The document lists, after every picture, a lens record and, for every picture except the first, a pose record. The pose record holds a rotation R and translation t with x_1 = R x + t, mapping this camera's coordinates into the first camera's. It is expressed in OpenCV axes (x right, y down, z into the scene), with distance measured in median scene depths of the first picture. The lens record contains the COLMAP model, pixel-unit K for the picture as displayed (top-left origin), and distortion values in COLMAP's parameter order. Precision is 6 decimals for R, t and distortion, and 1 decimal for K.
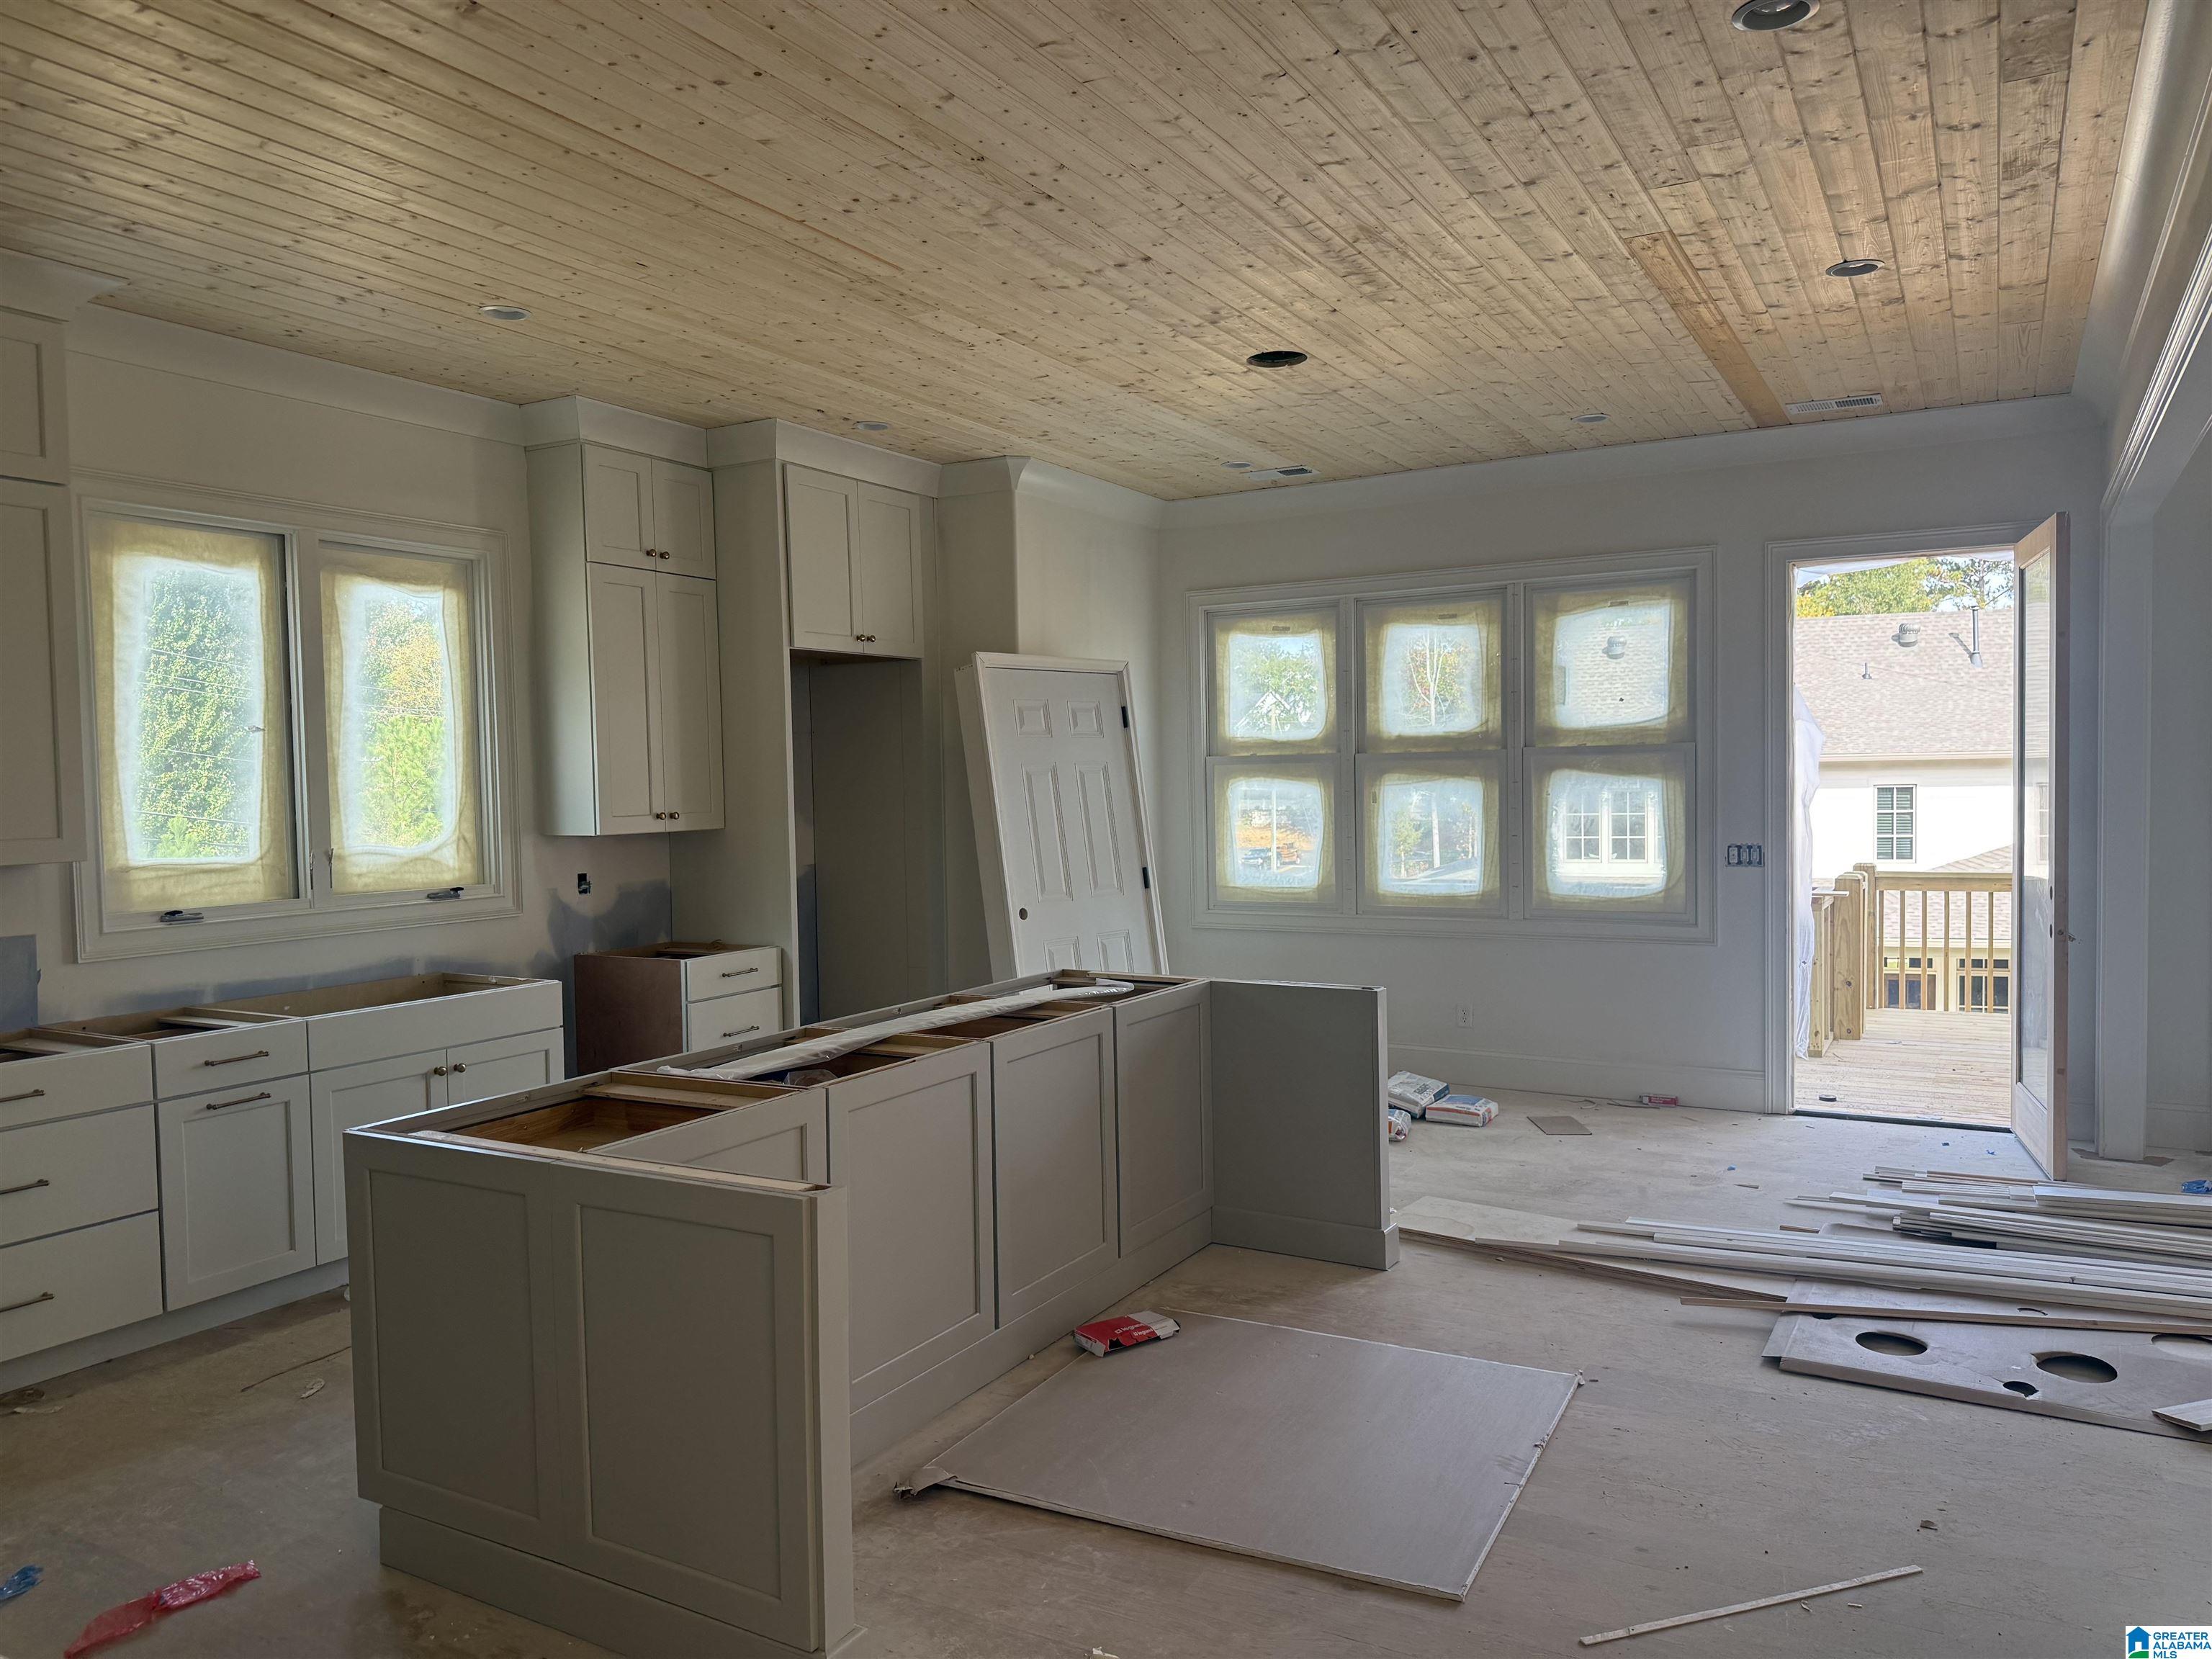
lens RADIAL K [[1551.8, 0, 1106.0], [0, 1551.8, 829.5], [0, 0, 1]] dist [-0.003143, 0.000087]
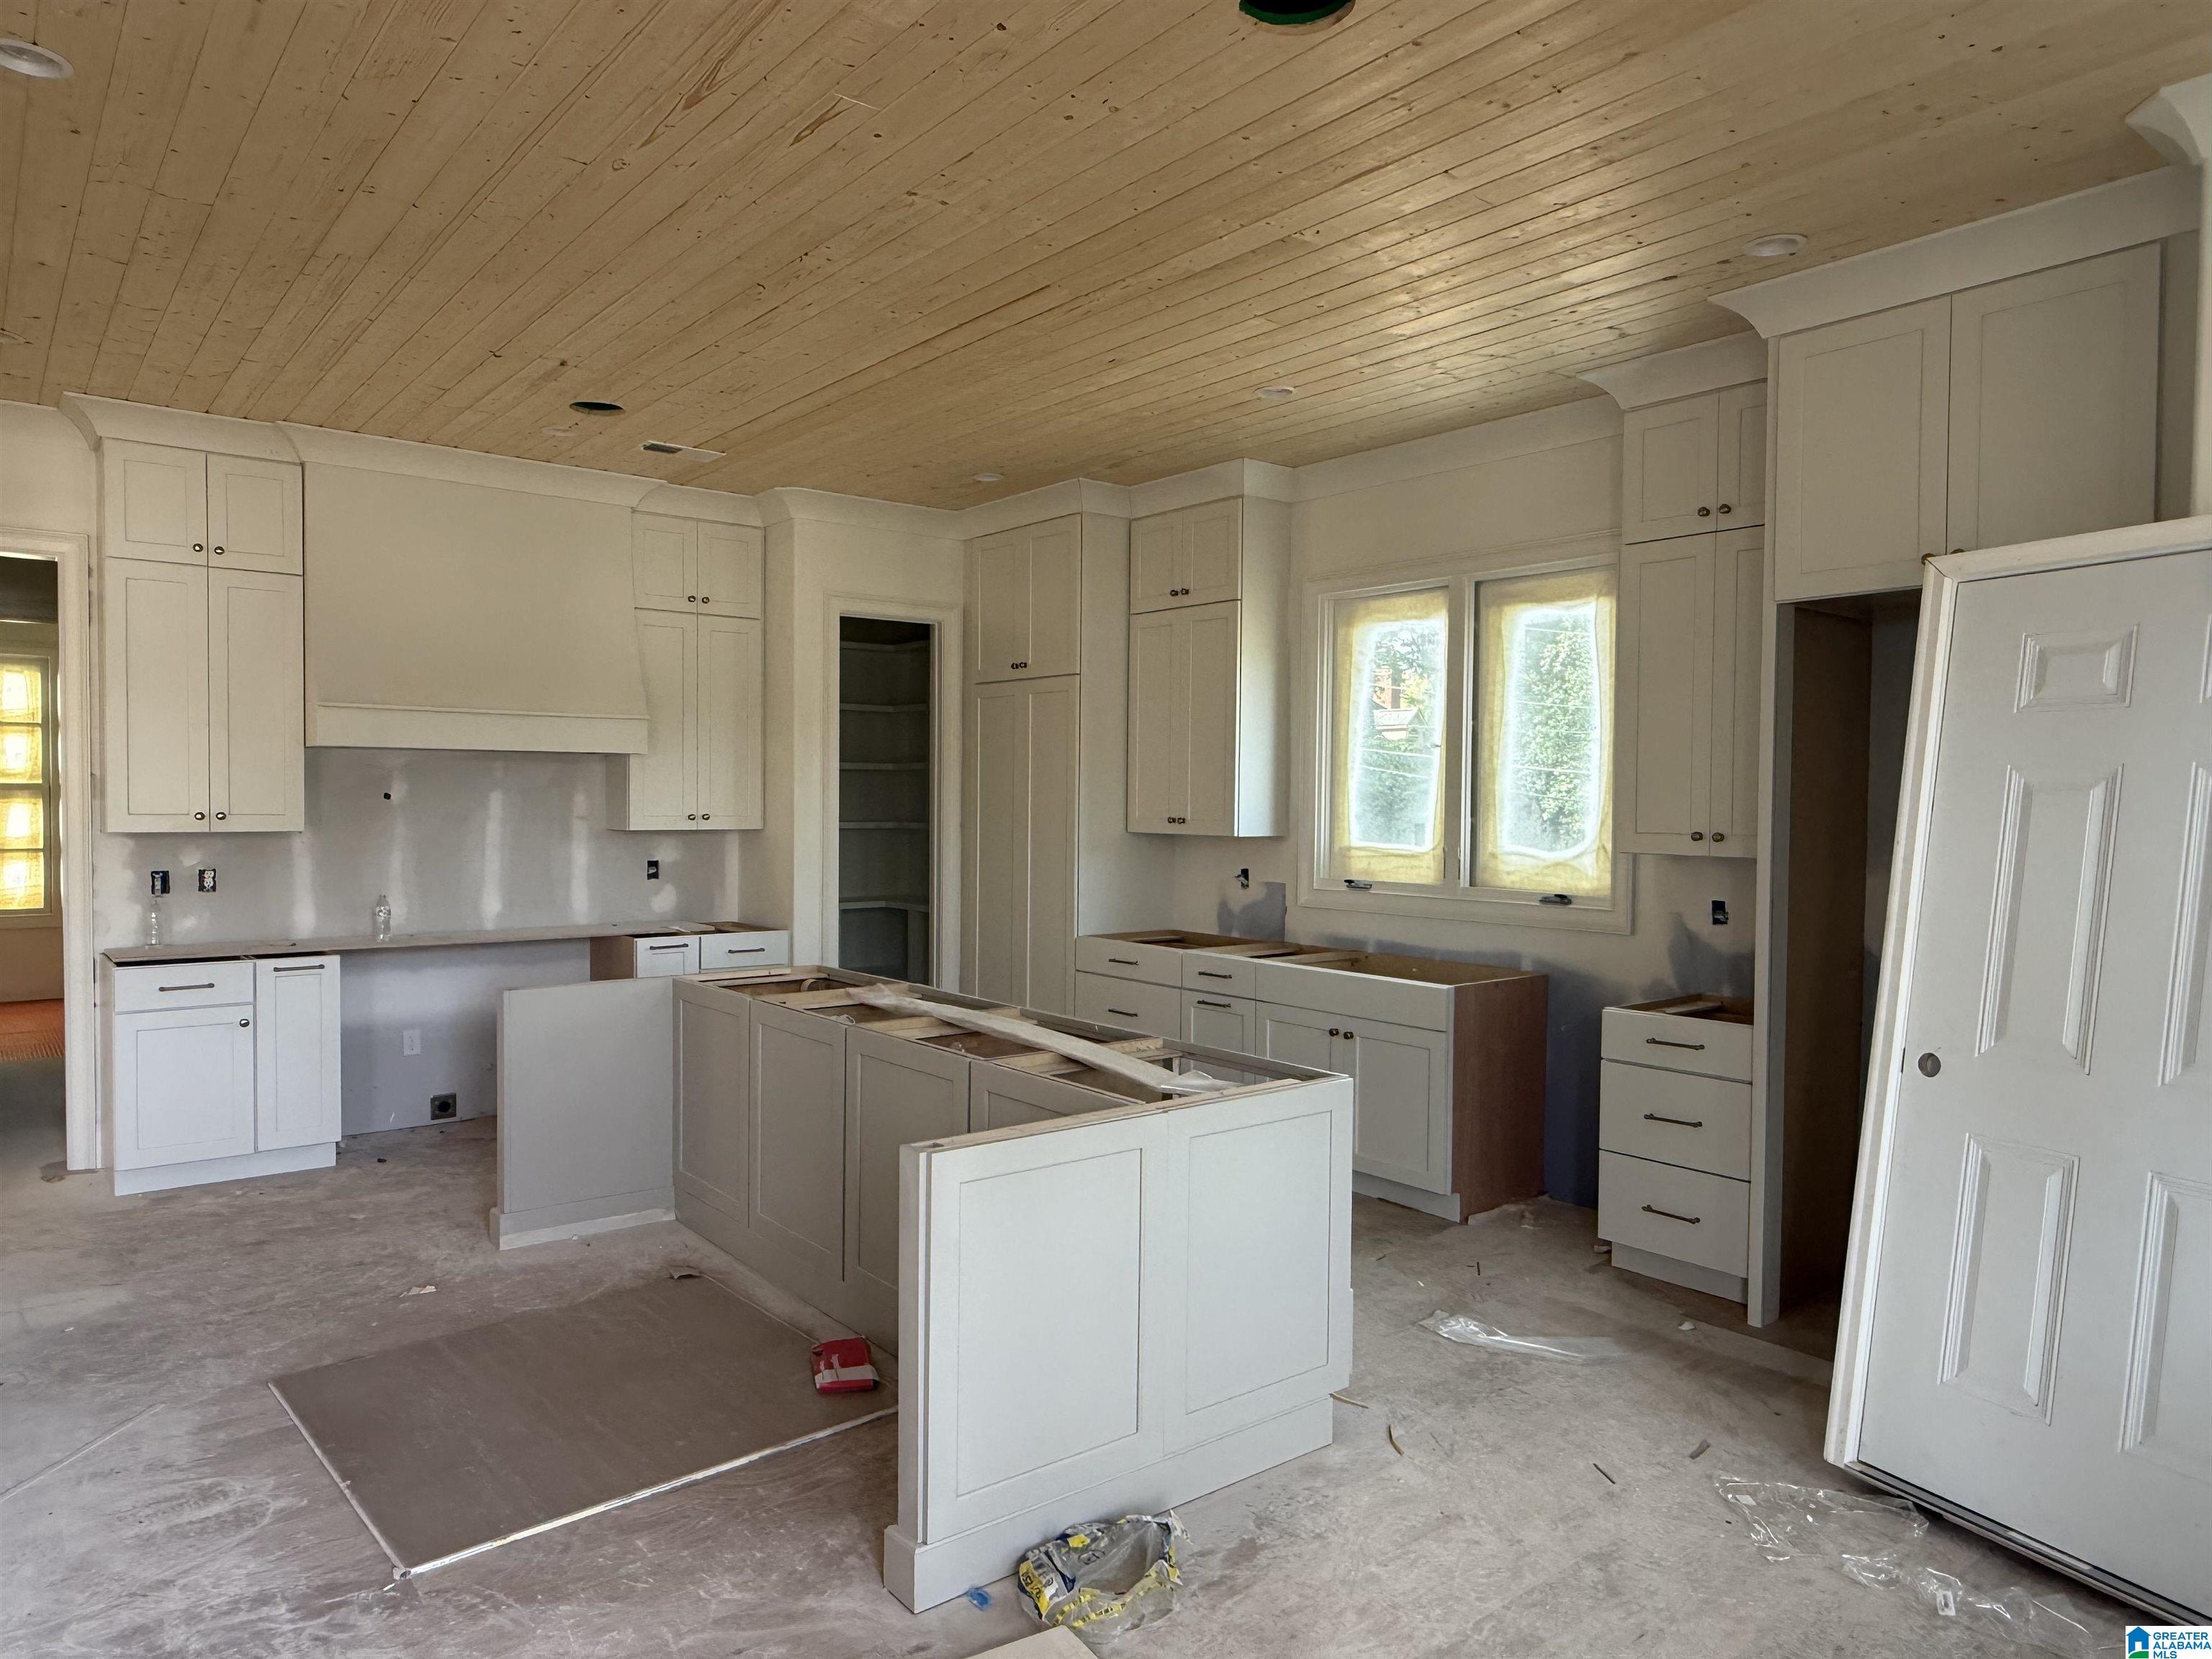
lens RADIAL K [[1431.3, 0, 1106.0], [0, 1431.3, 829.5], [0, 0, 1]] dist [0.000992, 0.000613]
pose [[-0.360405, 0.034215, -0.932168, 0.586756], [-0.036030, 0.998071, 0.050564, -0.043569], [0.932100, 0.051810, -0.358477, 1.104603]]
